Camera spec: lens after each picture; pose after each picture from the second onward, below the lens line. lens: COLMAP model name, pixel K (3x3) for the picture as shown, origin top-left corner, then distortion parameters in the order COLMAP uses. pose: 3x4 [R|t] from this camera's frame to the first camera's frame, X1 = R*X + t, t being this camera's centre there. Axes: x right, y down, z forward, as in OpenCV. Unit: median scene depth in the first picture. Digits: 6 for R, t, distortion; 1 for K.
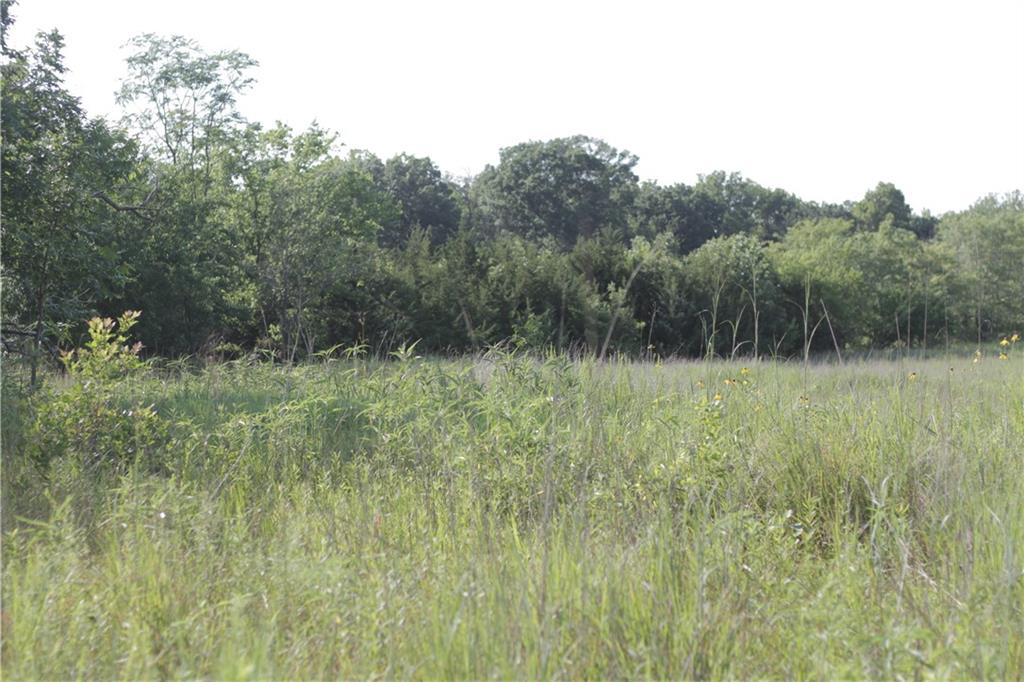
lens RADIAL K [[2424.2, 0, 512.0], [0, 2424.2, 341.0], [0, 0, 1]] dist [-0.053778, -0.150181]
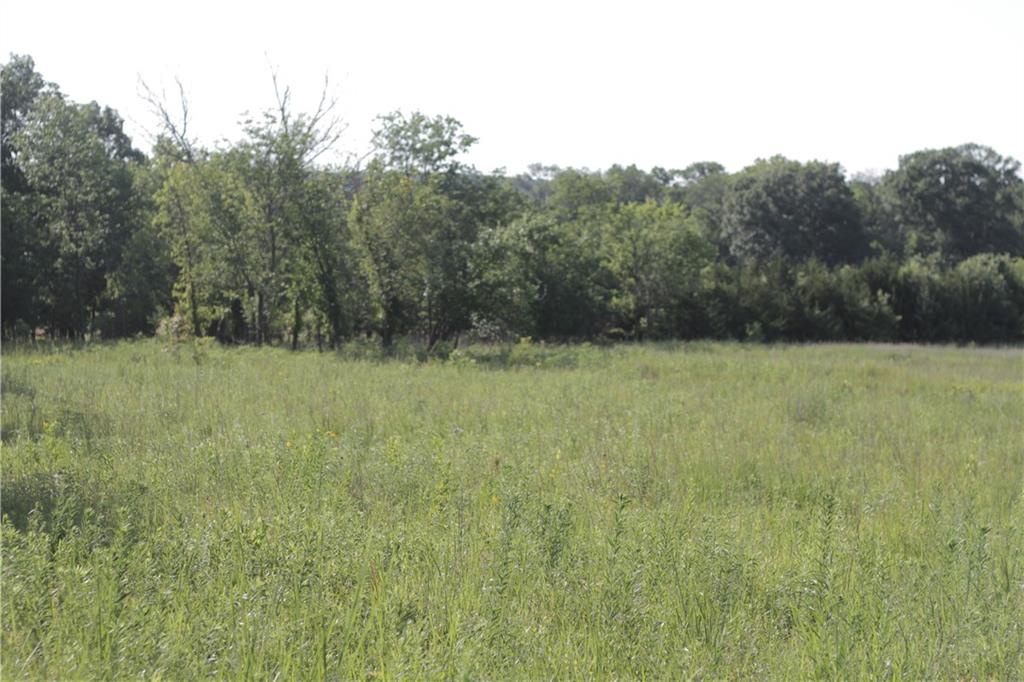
lens RADIAL K [[2424.2, 0, 512.0], [0, 2424.2, 341.0], [0, 0, 1]] dist [-0.053778, -0.150181]
pose [[0.981296, 0.018715, -0.191591, 0.038196], [-0.016172, 0.999759, 0.014830, -0.003818], [0.191822, -0.011454, 0.981363, -0.195332]]
